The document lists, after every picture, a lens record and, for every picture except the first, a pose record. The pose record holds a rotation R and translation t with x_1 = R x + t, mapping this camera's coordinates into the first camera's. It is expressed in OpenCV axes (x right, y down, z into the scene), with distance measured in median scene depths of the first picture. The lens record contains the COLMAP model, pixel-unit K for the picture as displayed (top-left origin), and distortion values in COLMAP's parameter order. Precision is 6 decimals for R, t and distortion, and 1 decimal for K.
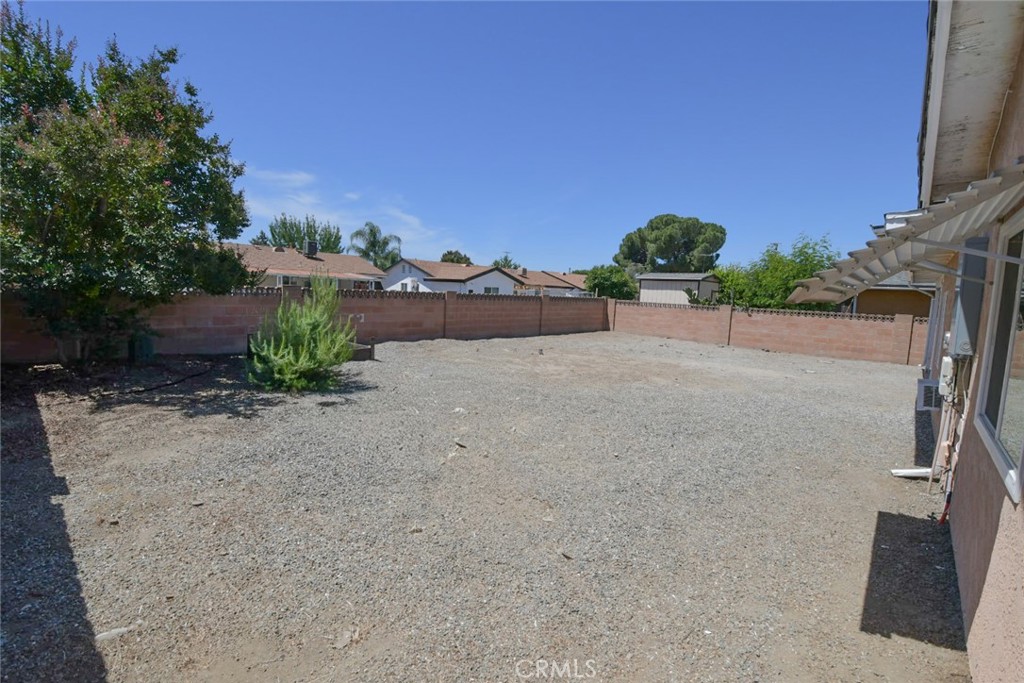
lens RADIAL K [[447.6, 0, 505.5], [0, 447.6, 331.7], [0, 0, 1]] dist [0.008486, -0.017099]
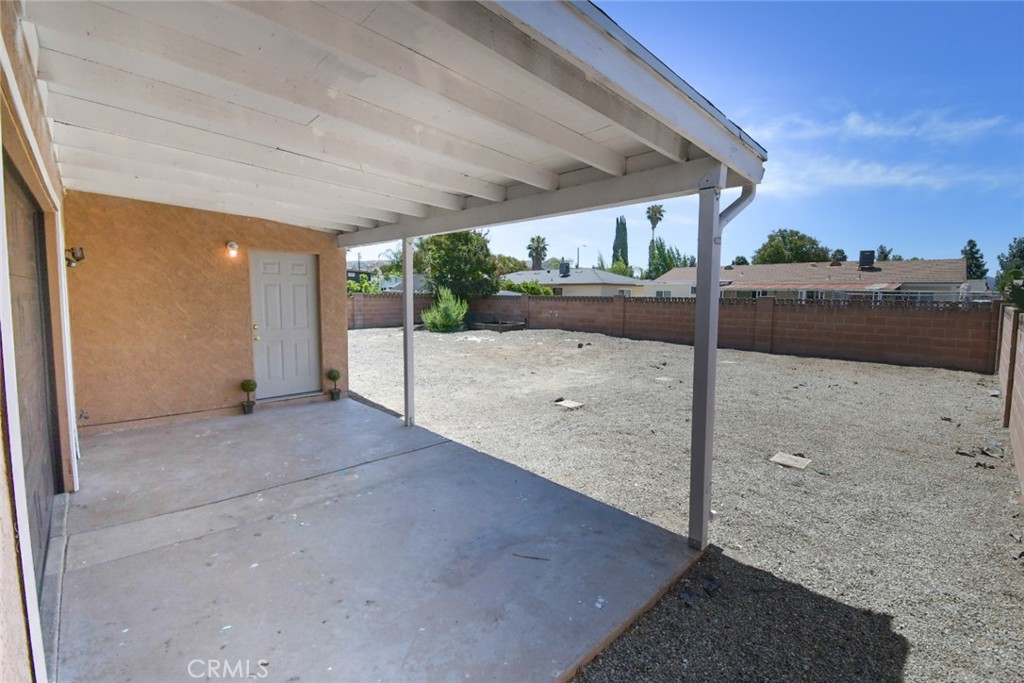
lens RADIAL K [[447.6, 0, 510.5], [0, 447.6, 338.6], [0, 0, 1]] dist [0.008486, -0.017099]
pose [[-0.080190, 0.054977, -0.995262, 0.894338], [-0.105151, 0.992440, 0.063293, -0.018224], [0.991218, 0.109728, -0.073803, 0.676002]]
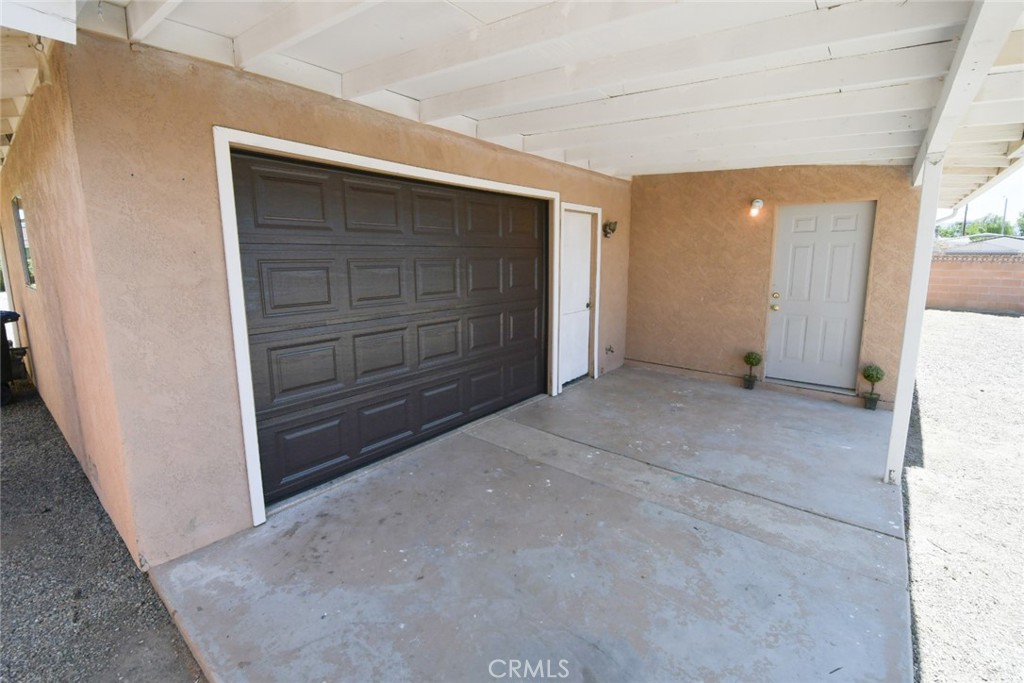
lens RADIAL K [[447.6, 0, 511.9], [0, 447.6, 334.4], [0, 0, 1]] dist [0.008486, -0.017099]
pose [[-0.998069, -0.029921, -0.054436, 0.745207], [-0.043262, 0.963691, 0.263493, -0.032168], [0.044575, 0.265339, -0.963124, 0.749859]]
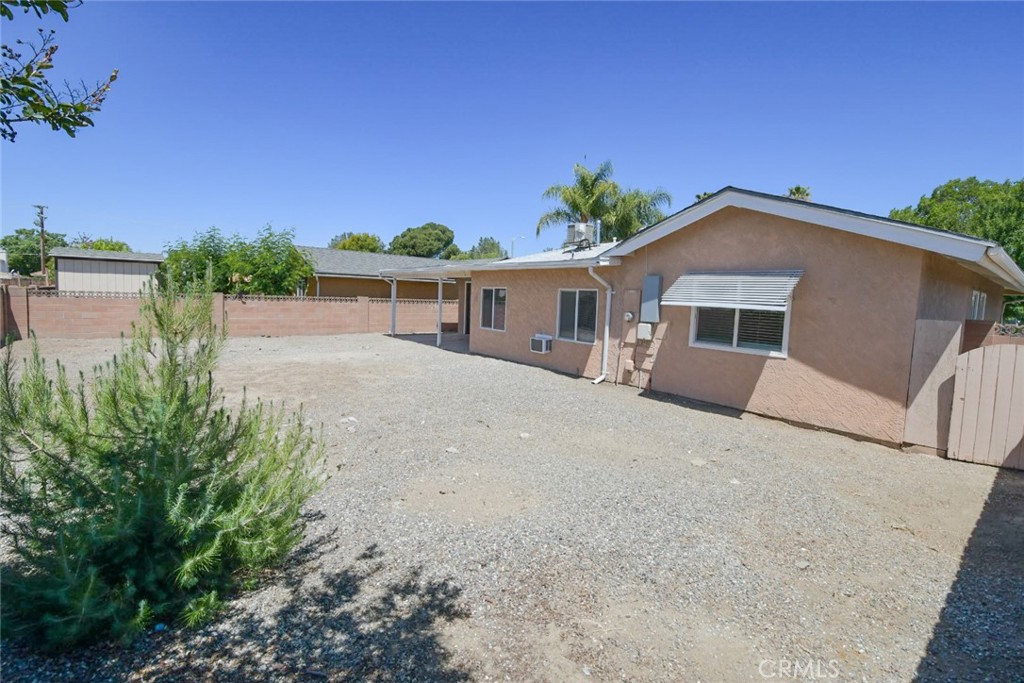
lens RADIAL K [[447.6, 0, 511.2], [0, 447.6, 332.5], [0, 0, 1]] dist [0.008486, -0.017099]
pose [[0.161865, -0.120330, 0.979449, -0.320095], [0.062501, 0.991795, 0.111518, -0.045260], [-0.984832, 0.043166, 0.168058, 0.278087]]
